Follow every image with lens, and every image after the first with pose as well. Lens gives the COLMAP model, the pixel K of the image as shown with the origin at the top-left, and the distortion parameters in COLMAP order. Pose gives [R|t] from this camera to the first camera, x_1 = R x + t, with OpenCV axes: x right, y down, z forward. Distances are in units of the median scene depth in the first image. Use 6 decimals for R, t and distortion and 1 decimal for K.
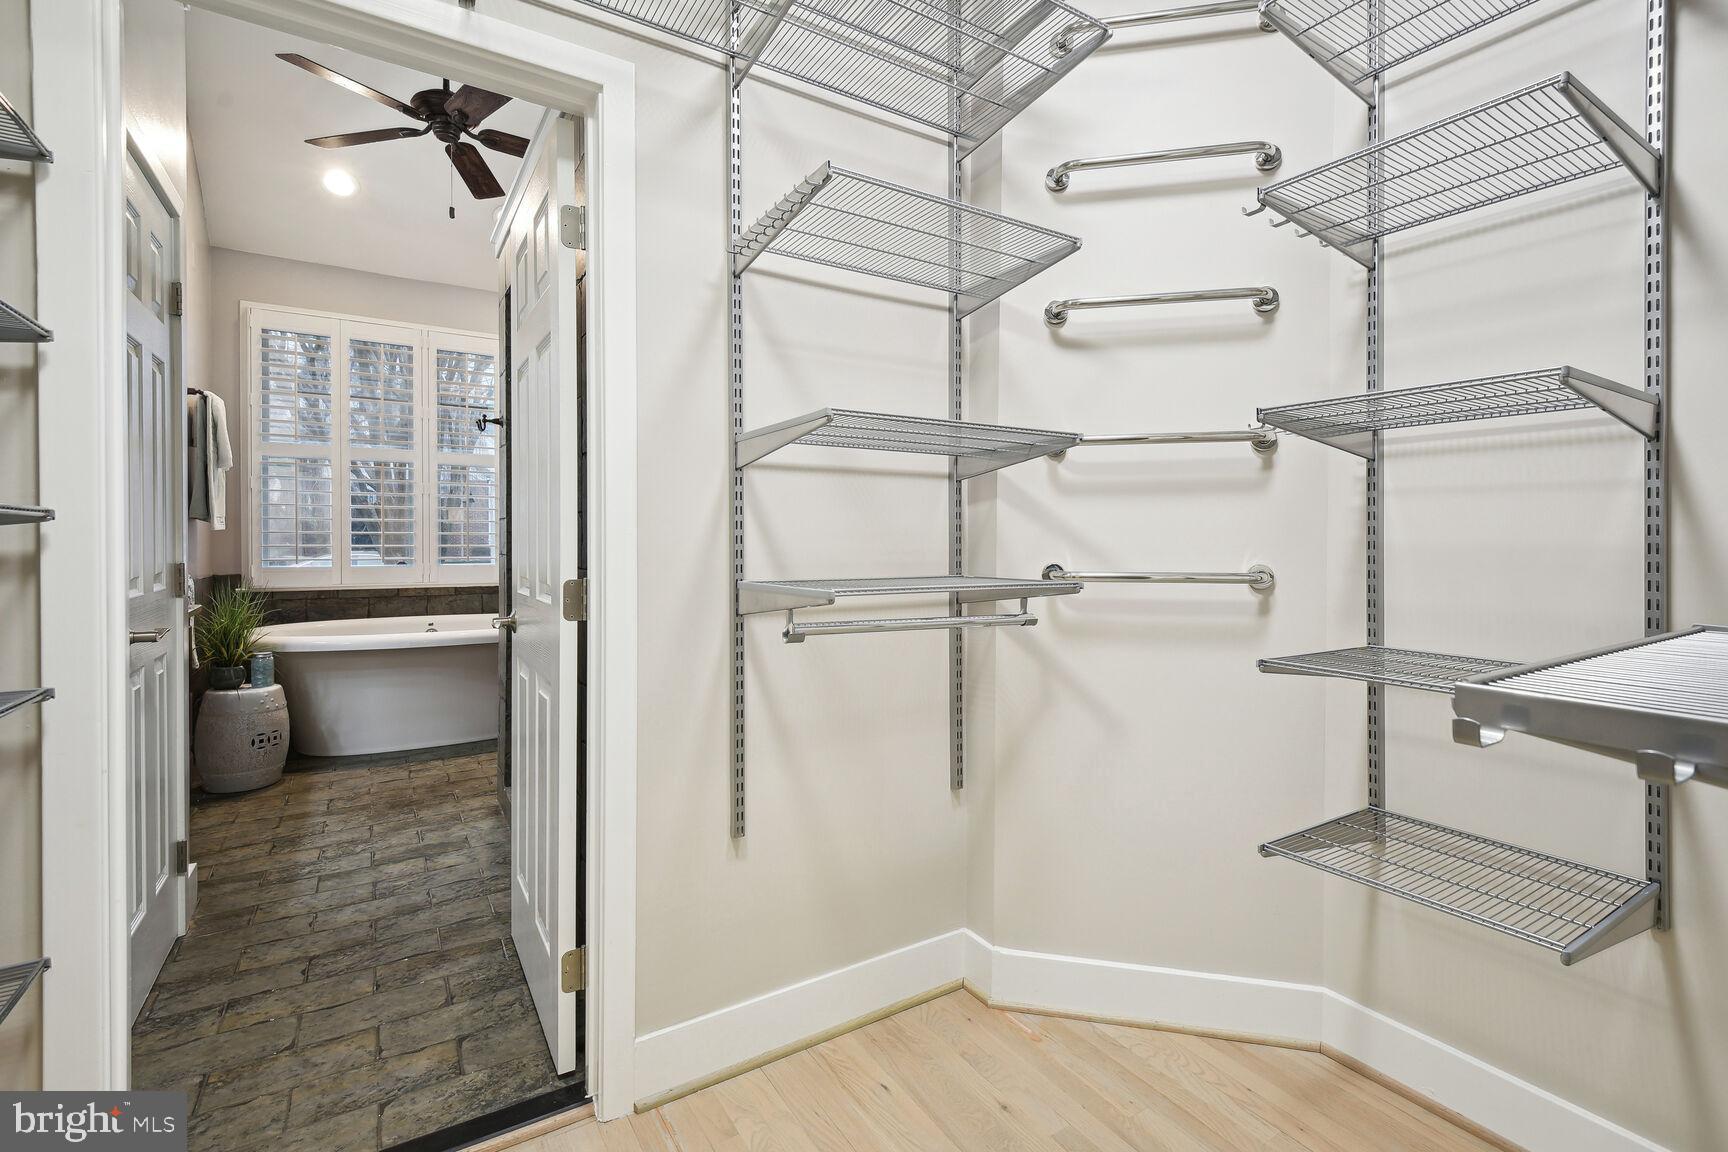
lens RADIAL K [[789.8, 0, 889.5], [0, 789.8, 547.6], [0, 0, 1]] dist [0.027656, -0.021061]
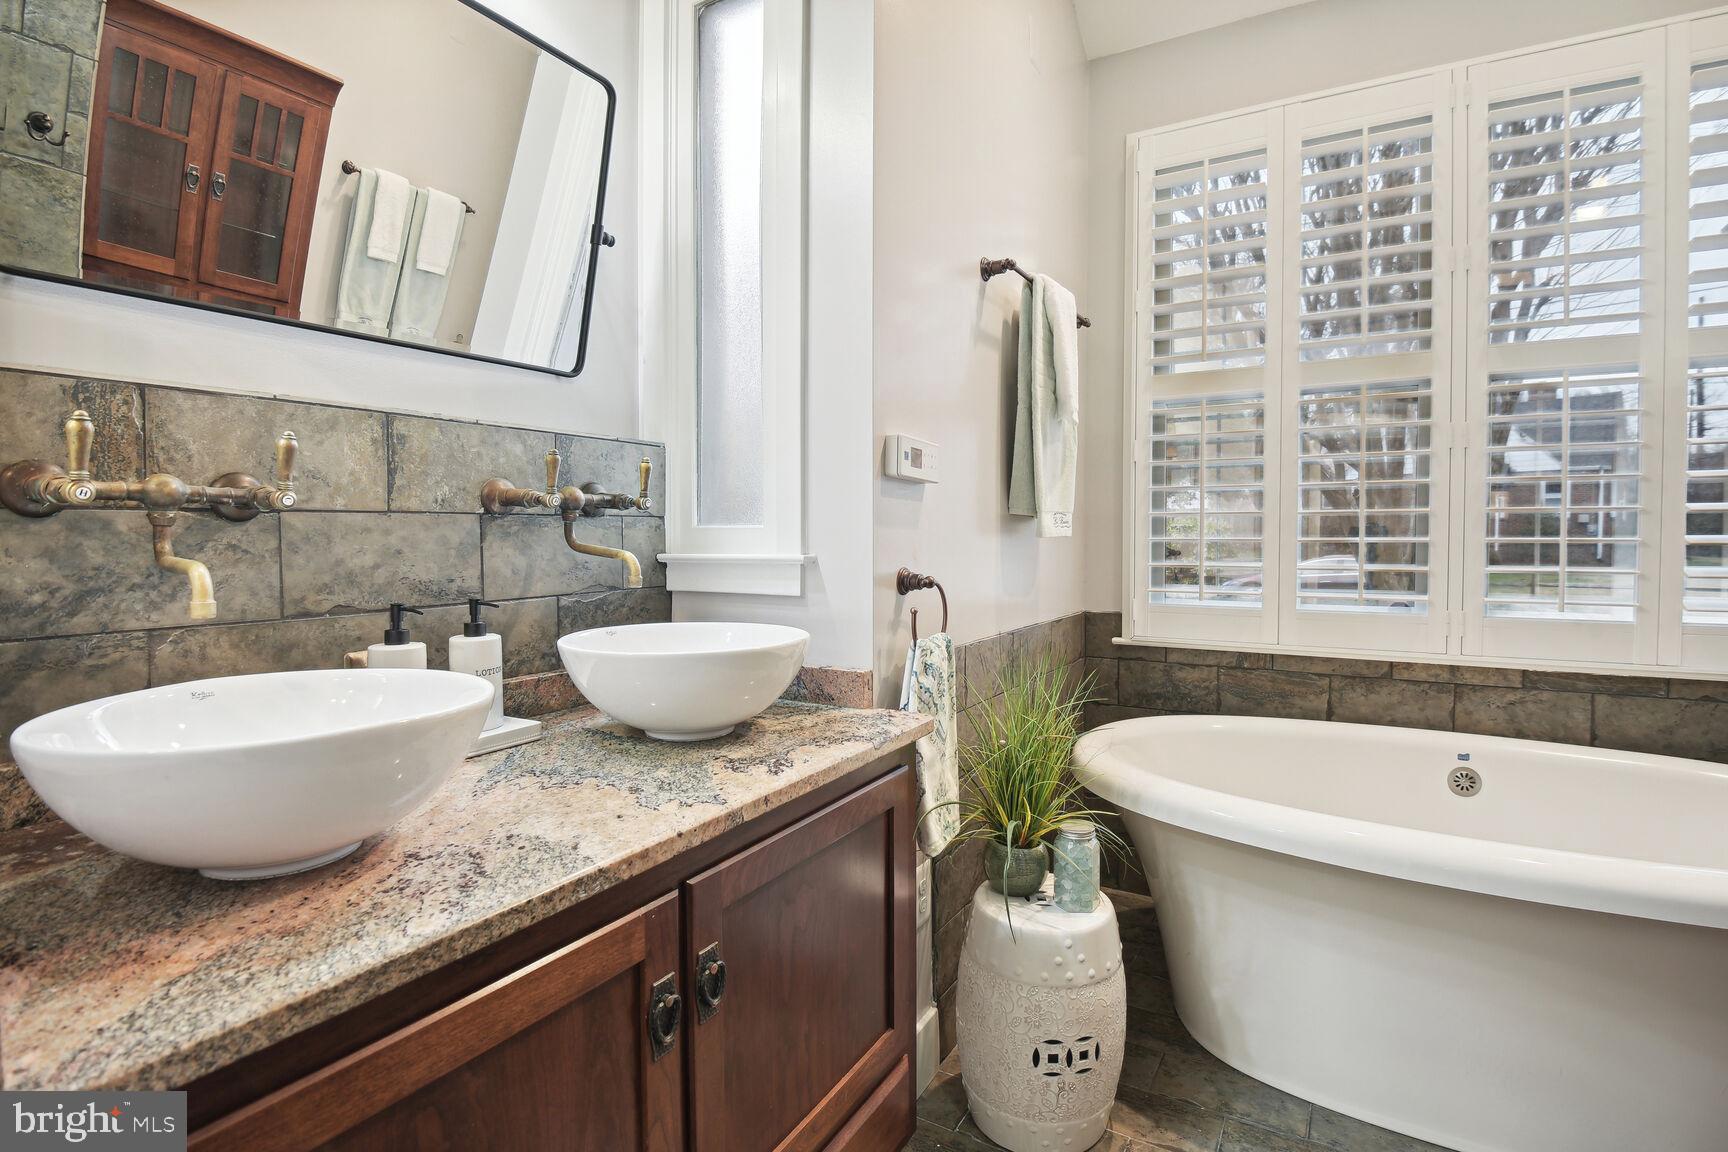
lens RADIAL K [[833.2, 0, 864.0], [0, 833.2, 576.0], [0, 0, 1]] dist [-0.001996, -0.026800]
pose [[0.445815, 0.027001, -0.894718, -0.358663], [-0.007665, 0.999623, 0.026348, -0.009166], [0.895092, -0.004888, 0.445854, 0.565556]]
